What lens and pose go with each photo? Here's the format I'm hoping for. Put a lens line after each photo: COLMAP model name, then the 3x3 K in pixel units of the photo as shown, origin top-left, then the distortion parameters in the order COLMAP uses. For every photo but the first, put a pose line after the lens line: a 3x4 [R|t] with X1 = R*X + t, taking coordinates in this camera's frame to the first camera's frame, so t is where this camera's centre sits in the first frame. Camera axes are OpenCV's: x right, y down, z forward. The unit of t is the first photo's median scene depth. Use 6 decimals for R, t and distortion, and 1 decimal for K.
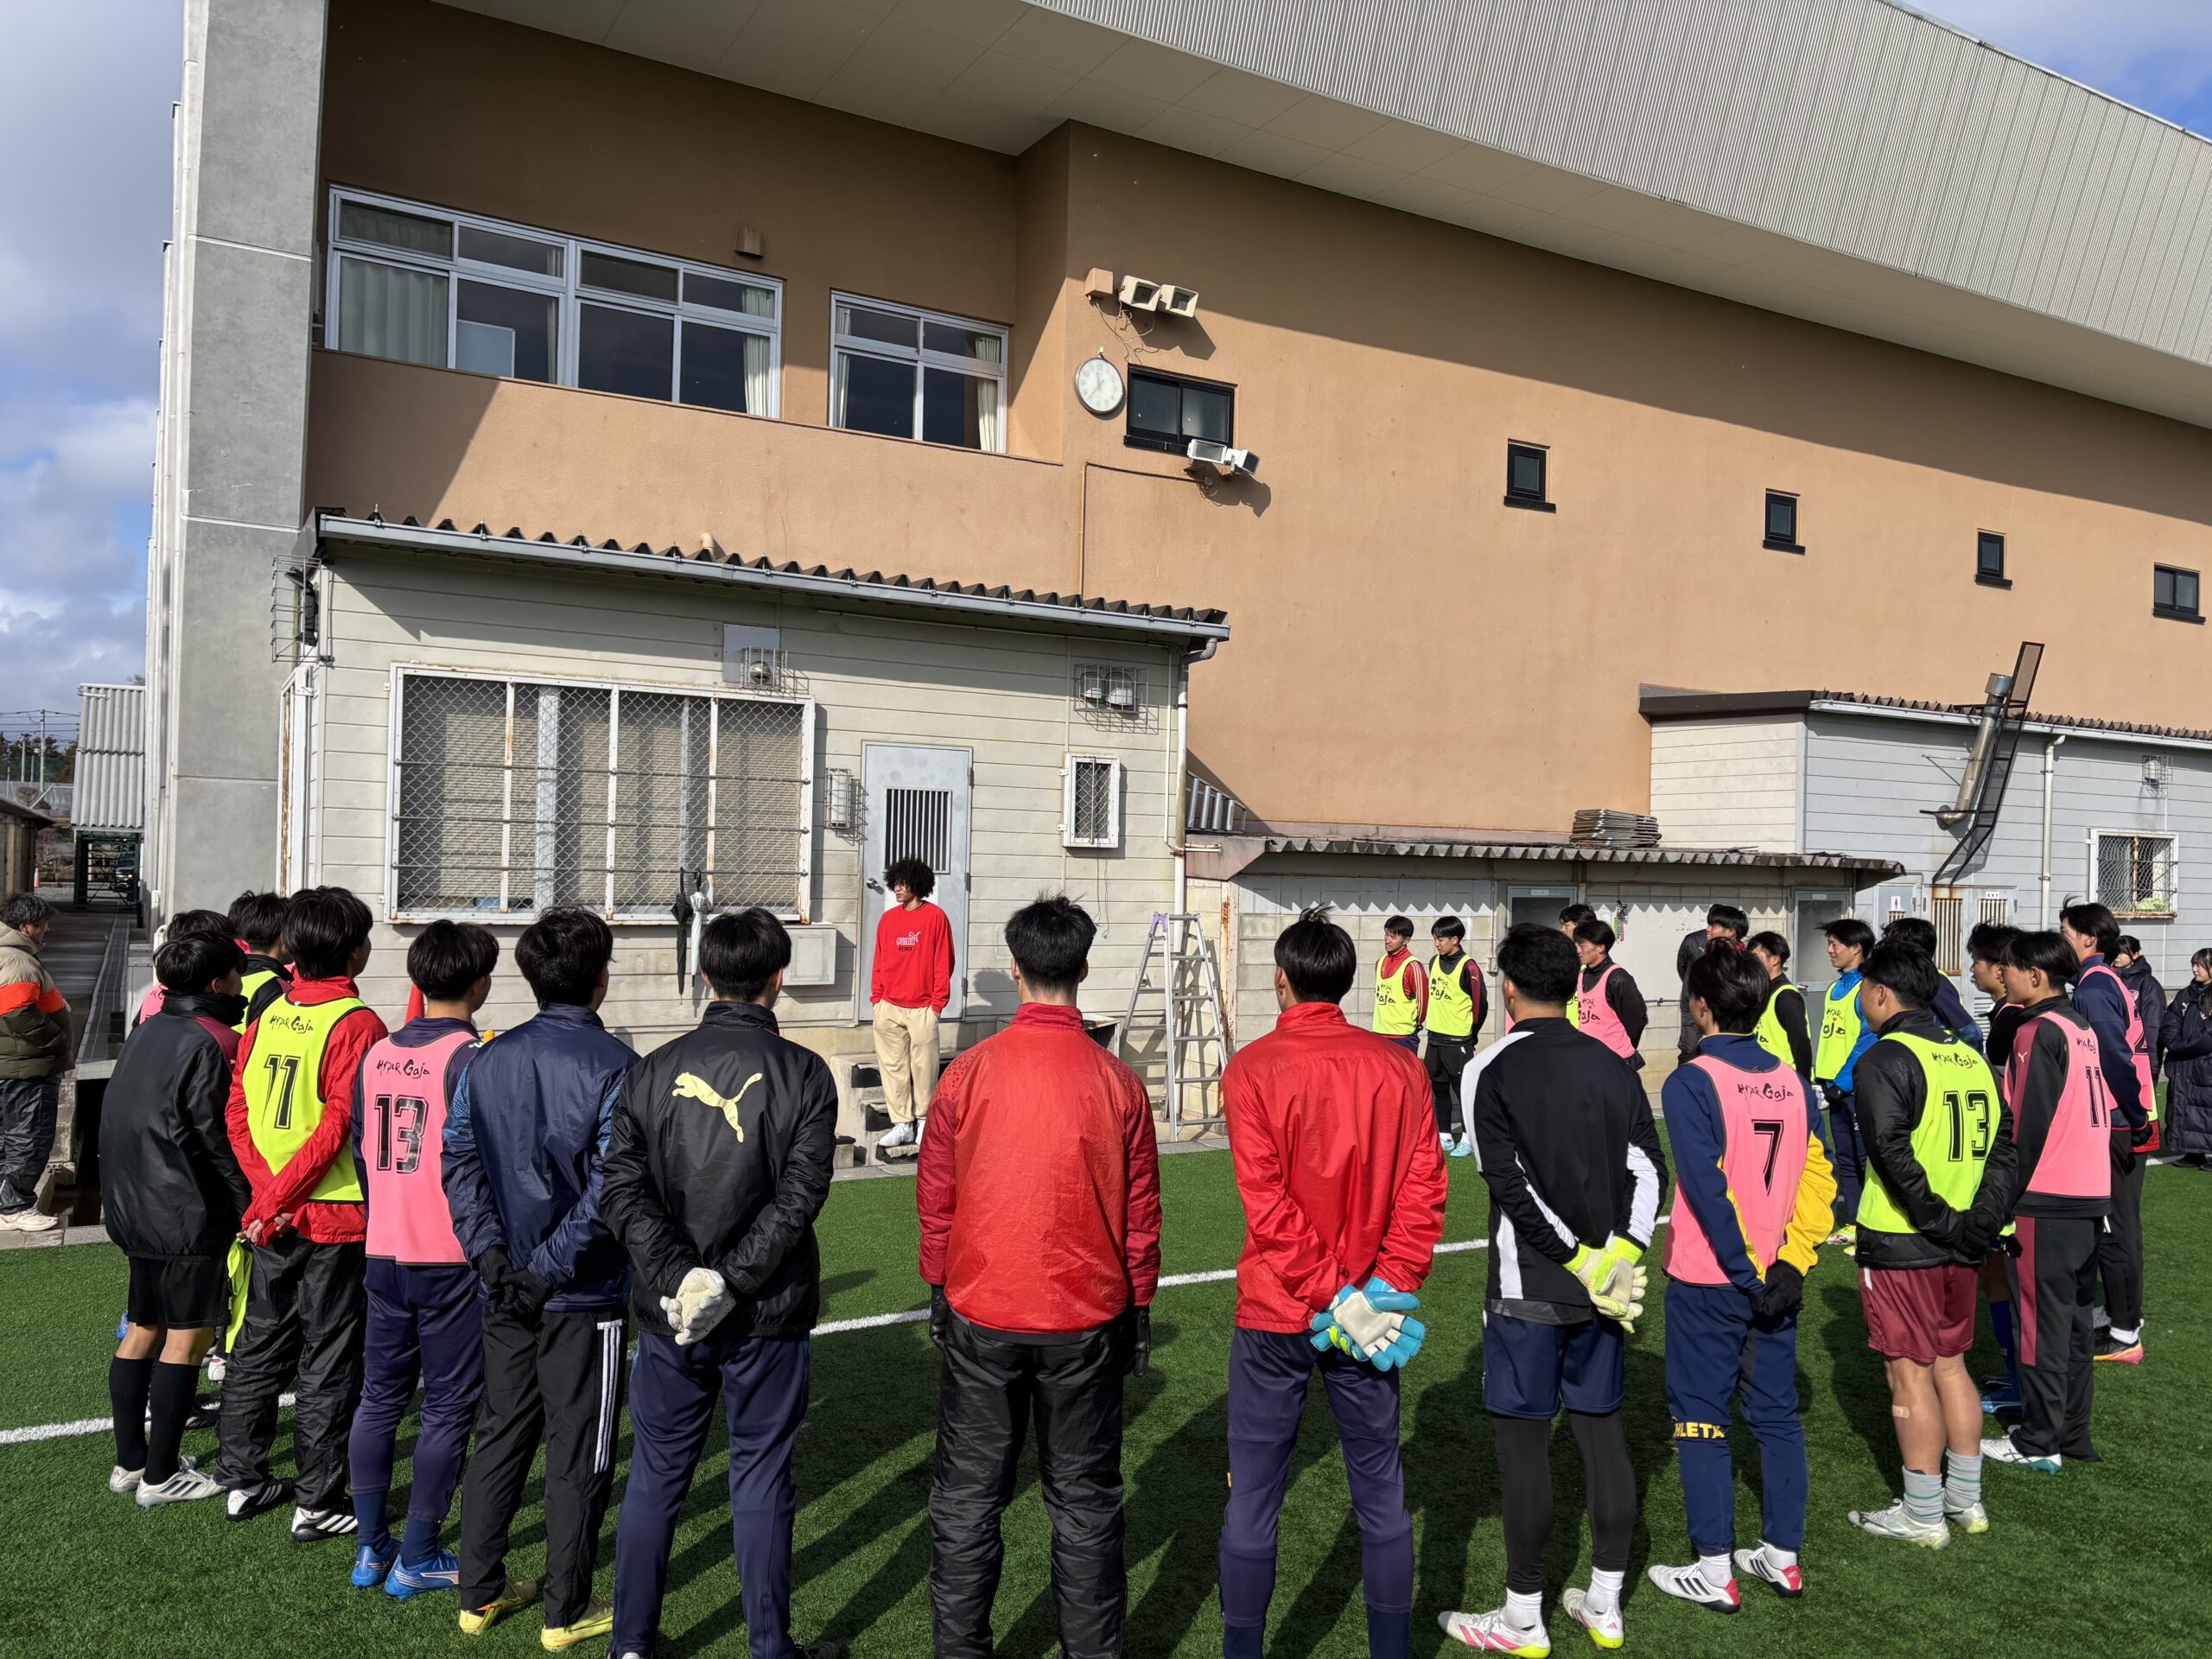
lens RADIAL K [[1667.6, 0, 1102.0], [0, 1667.6, 828.4], [0, 0, 1]] dist [0.015489, -0.027485]
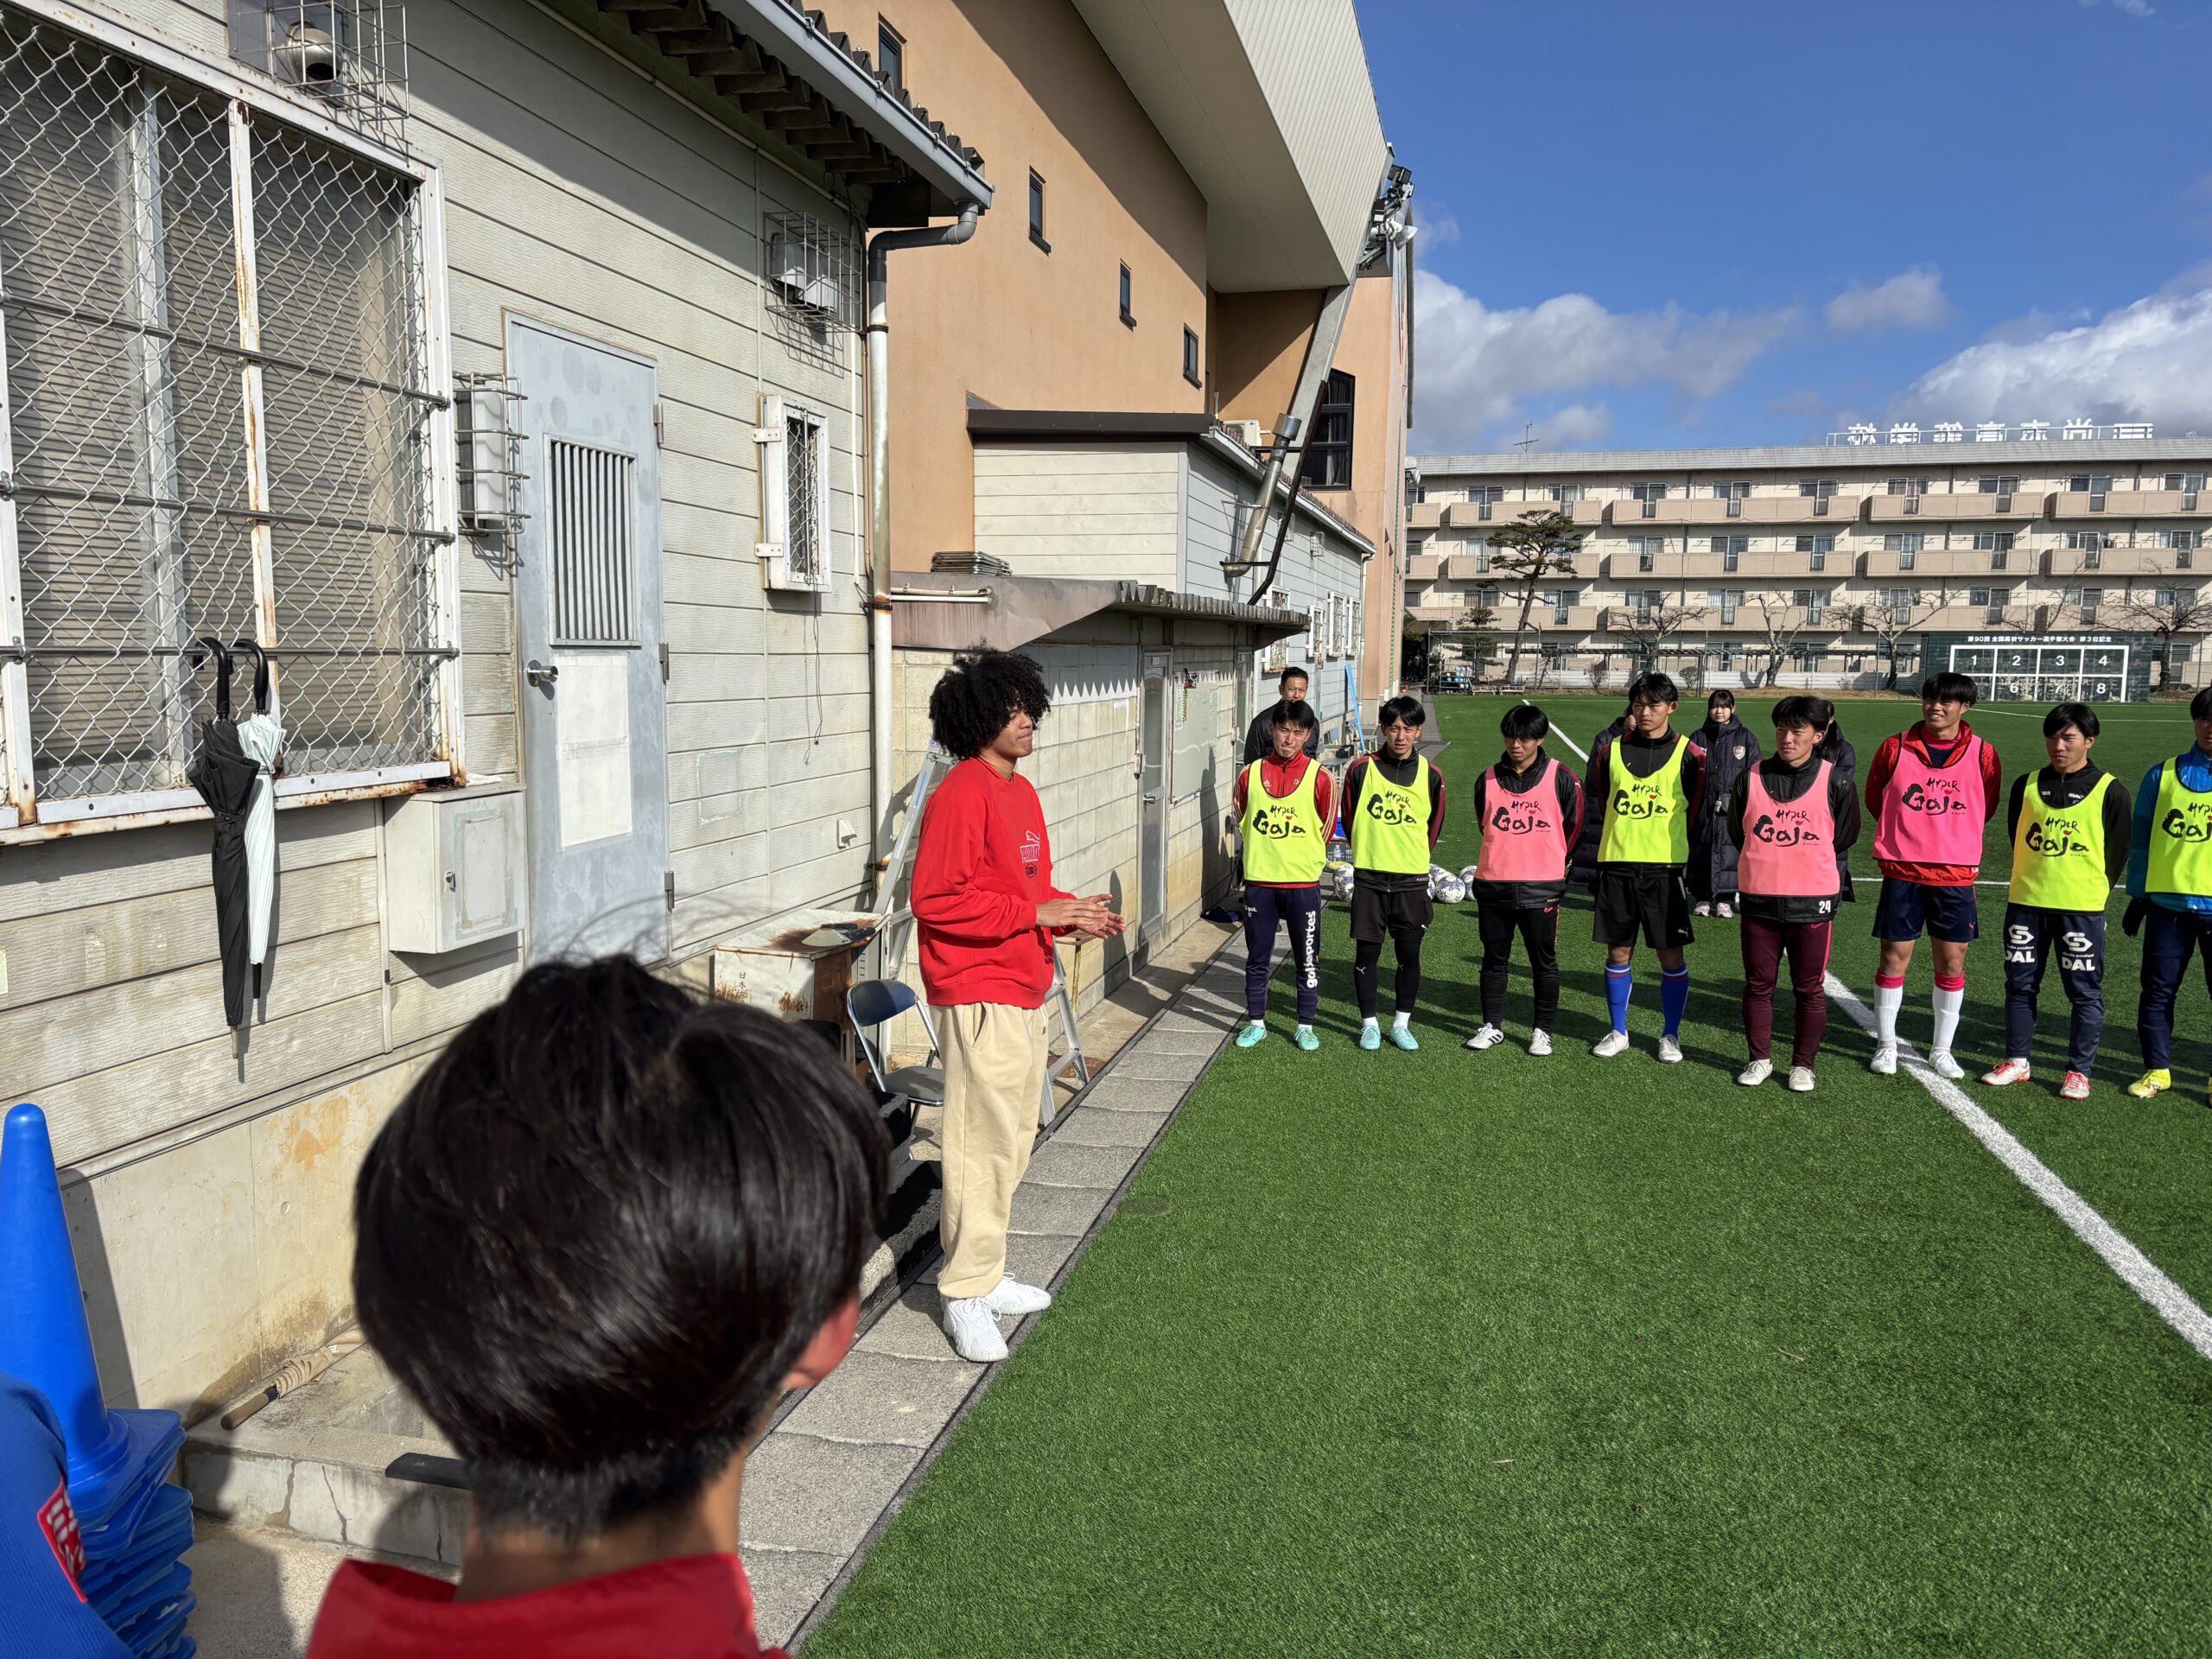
lens RADIAL K [[1667.6, 0, 1095.2], [0, 1667.6, 834.5], [0, 0, 1]] dist [0.015489, -0.027485]
pose [[0.702822, -0.095413, 0.704938, -0.320220], [-0.007474, 0.989919, 0.141437, 0.012753], [-0.711327, -0.104674, 0.695023, 0.583584]]
